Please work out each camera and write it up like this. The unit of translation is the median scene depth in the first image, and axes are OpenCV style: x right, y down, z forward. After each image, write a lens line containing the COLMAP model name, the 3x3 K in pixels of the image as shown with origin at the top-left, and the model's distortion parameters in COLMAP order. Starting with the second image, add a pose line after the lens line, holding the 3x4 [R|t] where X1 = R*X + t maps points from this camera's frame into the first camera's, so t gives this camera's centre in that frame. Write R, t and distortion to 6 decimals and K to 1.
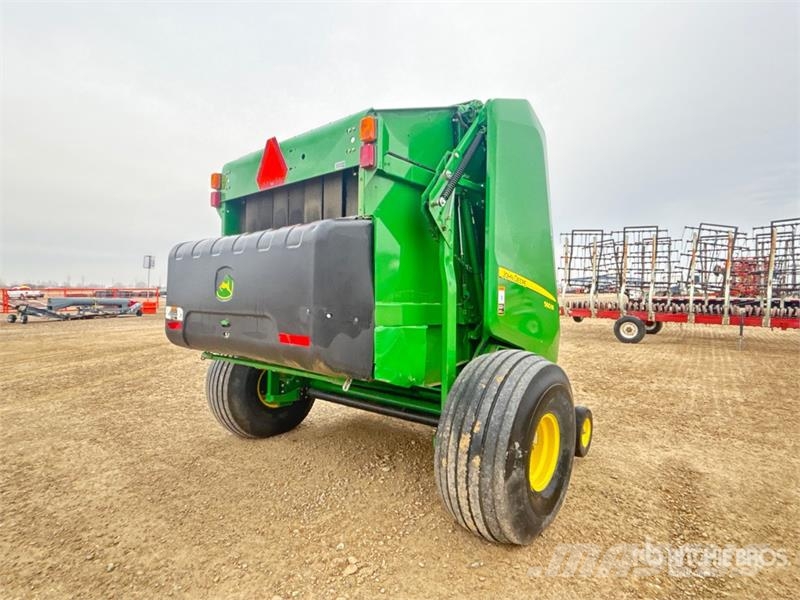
lens RADIAL K [[451.5, 0, 400.0], [0, 451.5, 300.0], [0, 0, 1]] dist [0.001332, 0.000189]
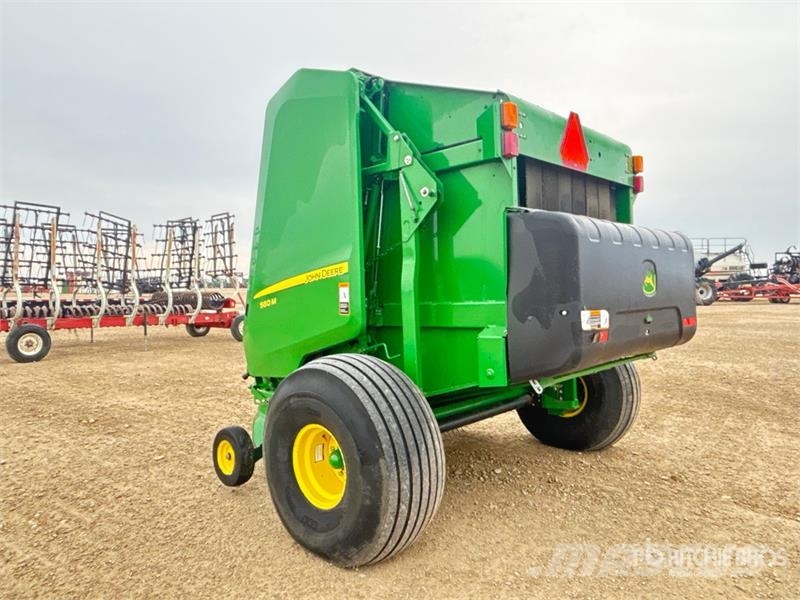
lens RADIAL K [[565.1, 0, 400.0], [0, 565.1, 300.0], [0, 0, 1]] dist [0.005479, 0.001460]
pose [[0.035143, -0.026337, 0.999035, -1.385934], [0.032142, 0.999165, 0.025210, -0.031749], [-0.998865, 0.031225, 0.035960, 1.290330]]
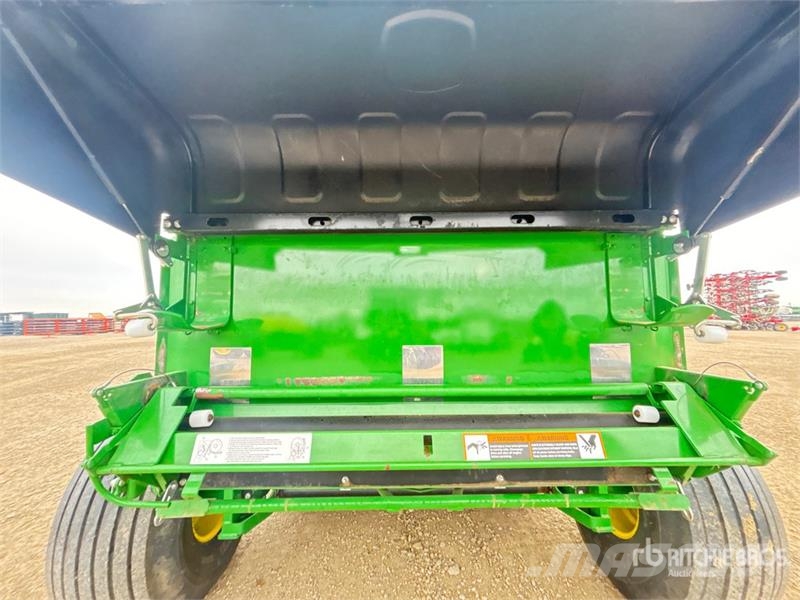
lens RADIAL K [[323.2, 0, 402.6], [0, 323.2, 303.3], [0, 0, 1]] dist [0.001190, -0.000123]
pose [[0.746877, 0.028349, 0.664357, -0.520150], [0.018764, 0.997794, -0.063672, -0.041764], [-0.664697, 0.060021, 0.744698, 0.701747]]
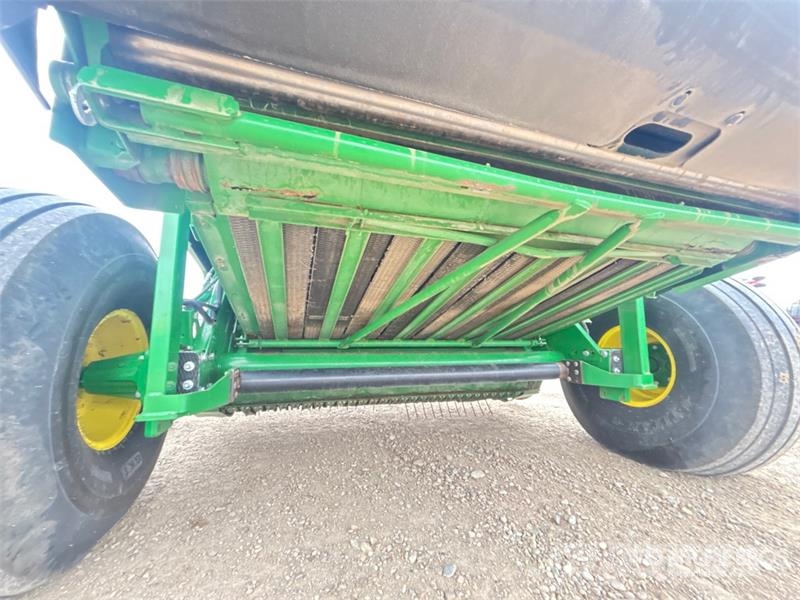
lens RADIAL K [[323.2, 0, 402.6], [0, 323.2, 303.3], [0, 0, 1]] dist [0.001190, -0.000123]
pose [[0.509220, 0.089209, 0.856001, -0.515299], [0.008315, 0.994057, -0.108543, 0.222520], [-0.860596, 0.062390, 0.505452, 0.958514]]
